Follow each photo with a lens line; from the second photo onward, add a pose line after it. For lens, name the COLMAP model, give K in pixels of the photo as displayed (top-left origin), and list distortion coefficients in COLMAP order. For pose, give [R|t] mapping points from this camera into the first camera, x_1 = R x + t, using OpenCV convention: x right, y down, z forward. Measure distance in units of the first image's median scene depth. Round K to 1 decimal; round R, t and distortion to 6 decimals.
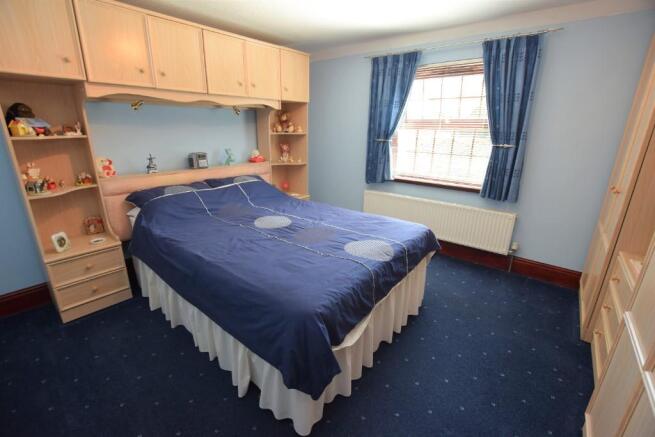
lens RADIAL K [[291.2, 0, 327.0], [0, 291.2, 219.2], [0, 0, 1]] dist [-0.002161, -0.000184]
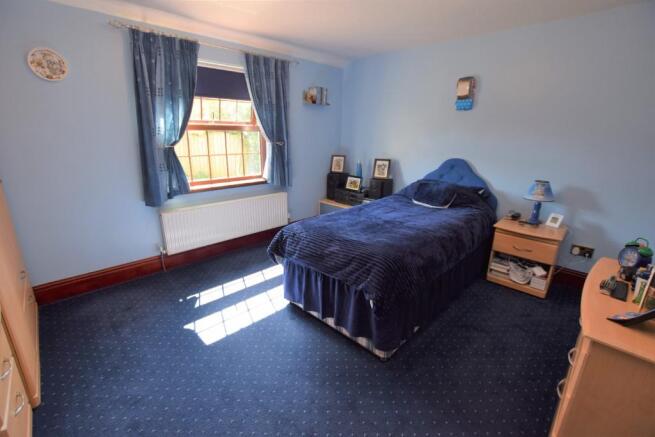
lens RADIAL K [[291.2, 0, 326.6], [0, 291.2, 215.9], [0, 0, 1]] dist [-0.002161, -0.000184]
pose [[0.126662, -0.309658, 0.942374, -0.616000], [0.274236, 0.923929, 0.266738, -0.220173], [-0.953284, 0.224647, 0.201946, 0.564234]]
